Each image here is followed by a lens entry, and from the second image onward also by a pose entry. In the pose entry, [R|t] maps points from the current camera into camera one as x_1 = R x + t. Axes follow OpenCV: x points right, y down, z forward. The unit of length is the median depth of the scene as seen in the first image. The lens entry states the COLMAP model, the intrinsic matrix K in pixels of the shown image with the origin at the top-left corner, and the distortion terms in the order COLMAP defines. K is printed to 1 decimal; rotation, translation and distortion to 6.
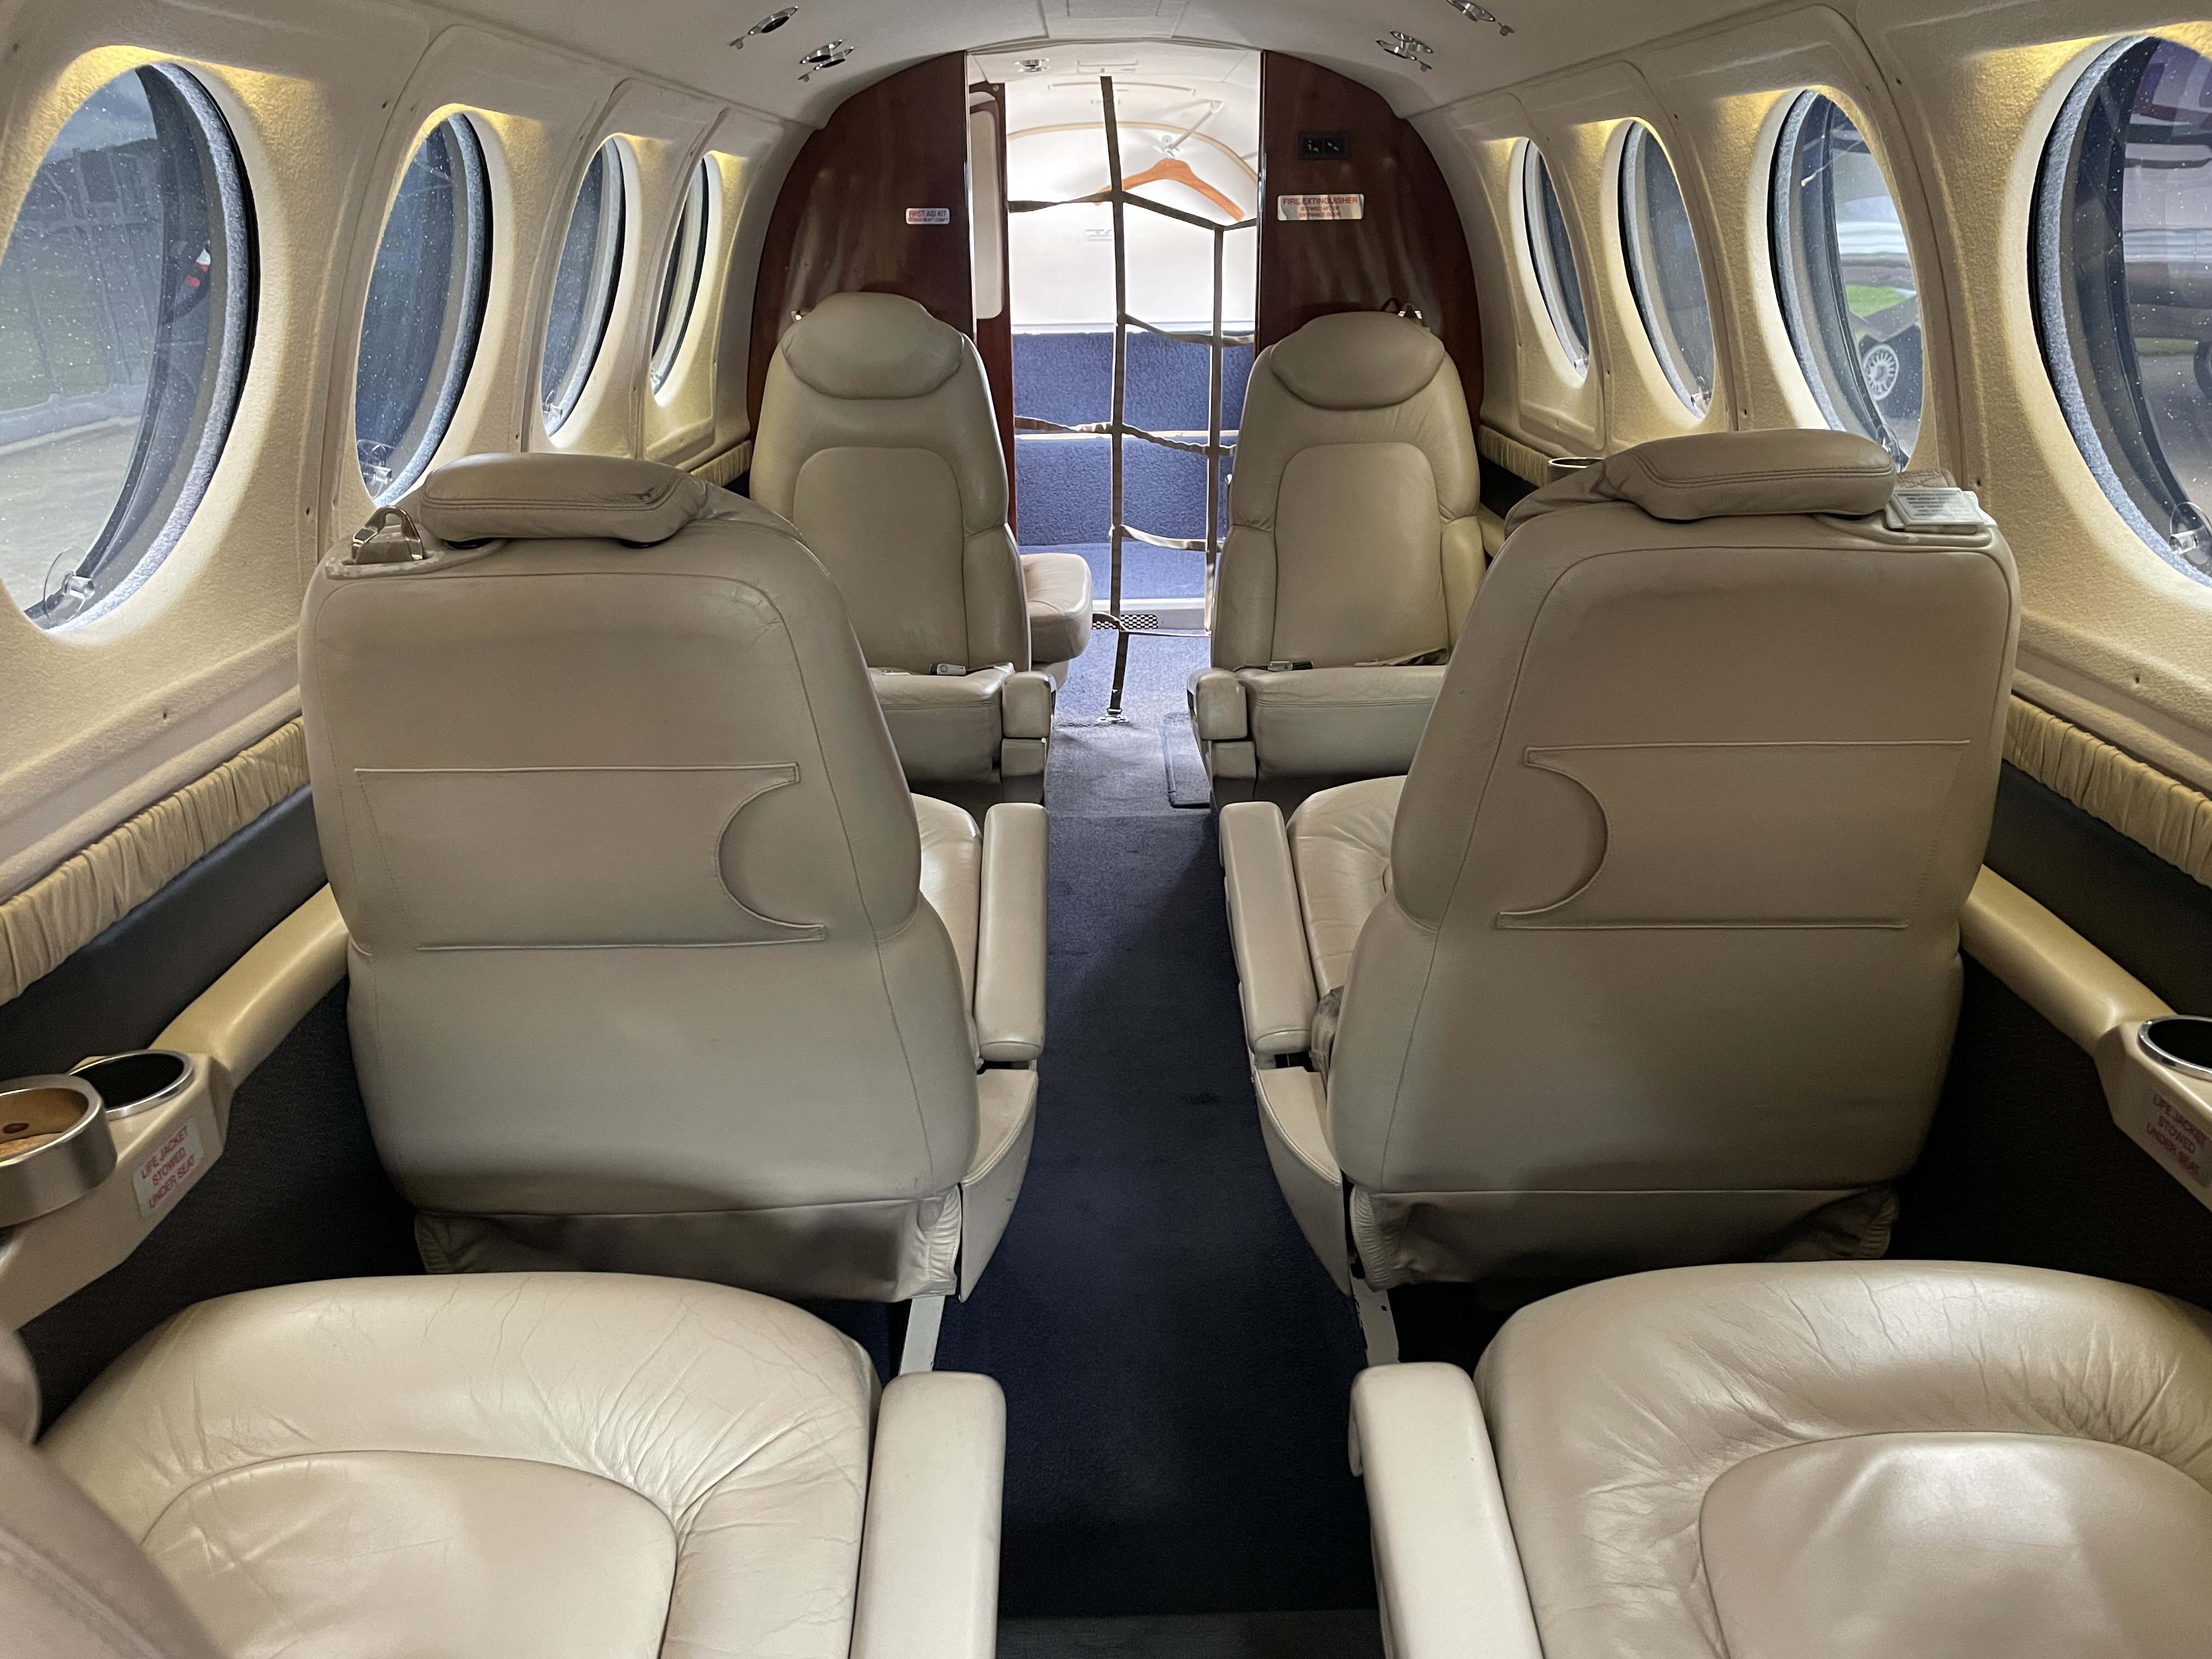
lens RADIAL K [[1706.6, 0, 1106.0], [0, 1706.6, 829.5], [0, 0, 1]] dist [0.101205, -0.133764]
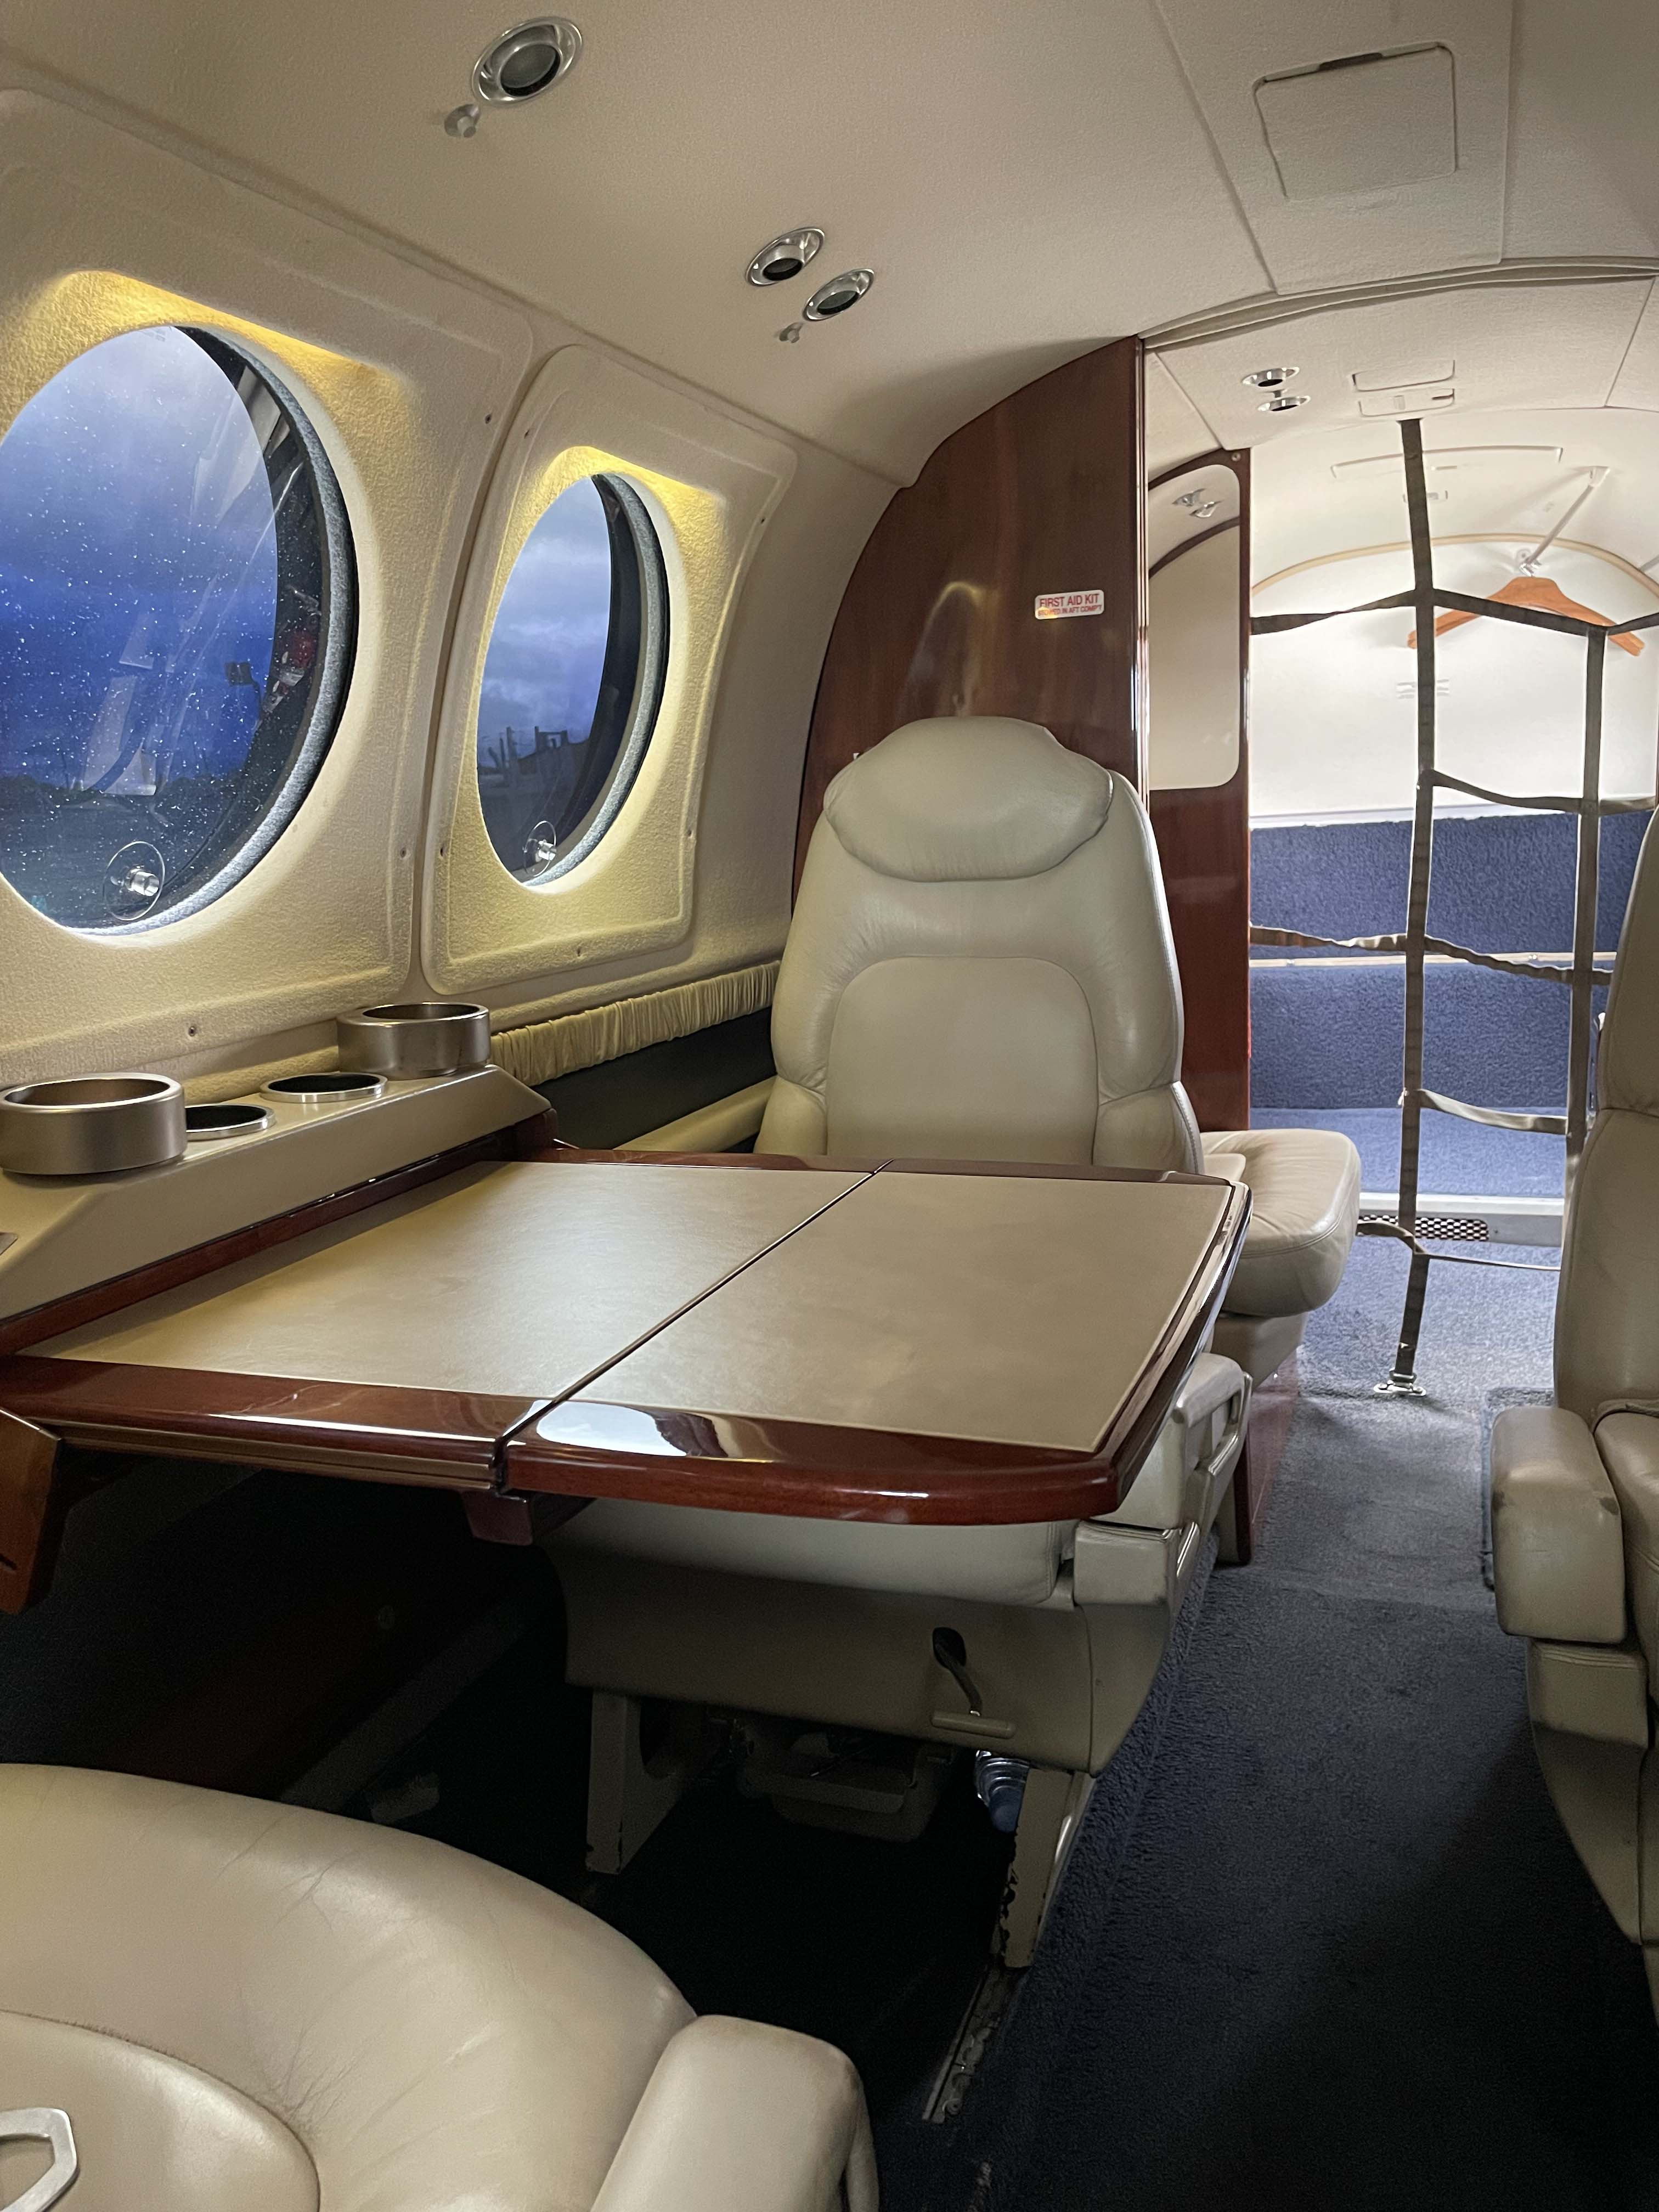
lens RADIAL K [[1706.6, 0, 818.8], [0, 1706.6, 1096.6], [0, 0, 1]] dist [0.101205, -0.133764]
pose [[0.935589, 0.024974, -0.352206, 0.026803], [-0.082894, 0.985153, -0.150342, -0.060866], [0.343222, 0.169854, 0.923768, 0.334074]]
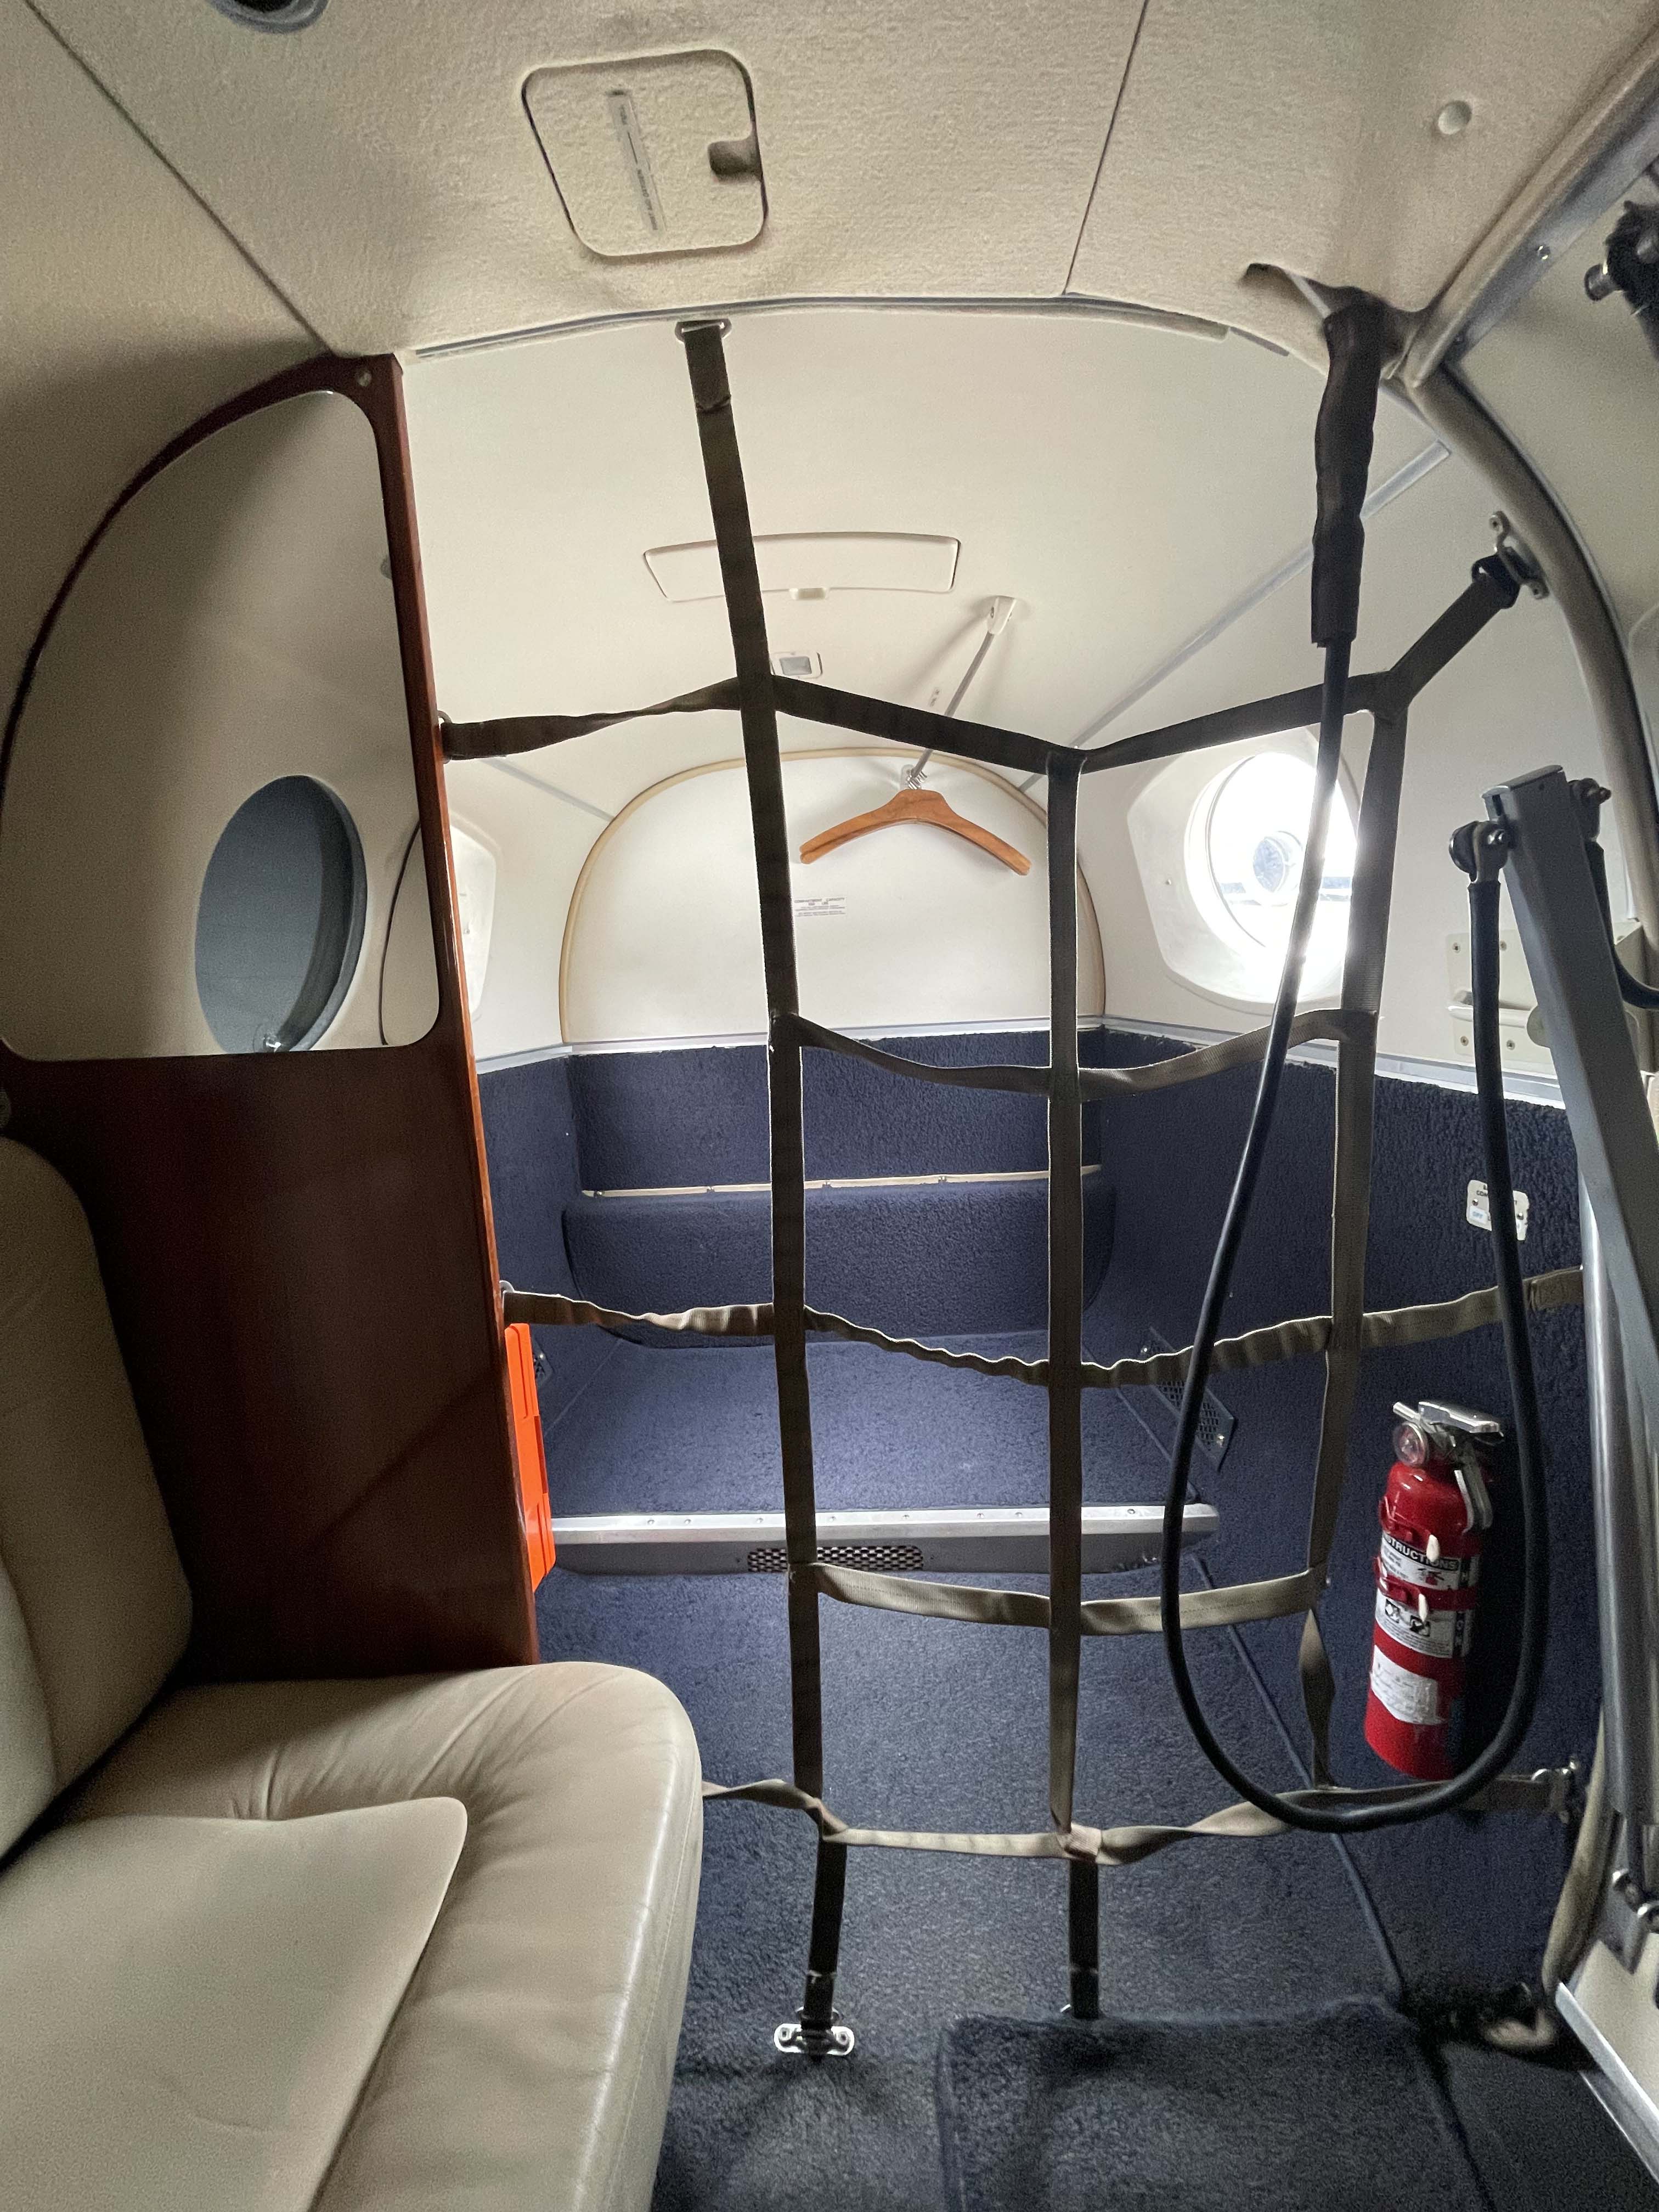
lens RADIAL K [[966.7, 0, 829.5], [0, 966.7, 1106.0], [0, 0, 1]] dist [0.028484, -0.000013]
pose [[0.997747, -0.031404, -0.059290, 0.028749], [0.018219, 0.977305, -0.211053, -0.236598], [0.064572, 0.209497, 0.975675, 0.797851]]
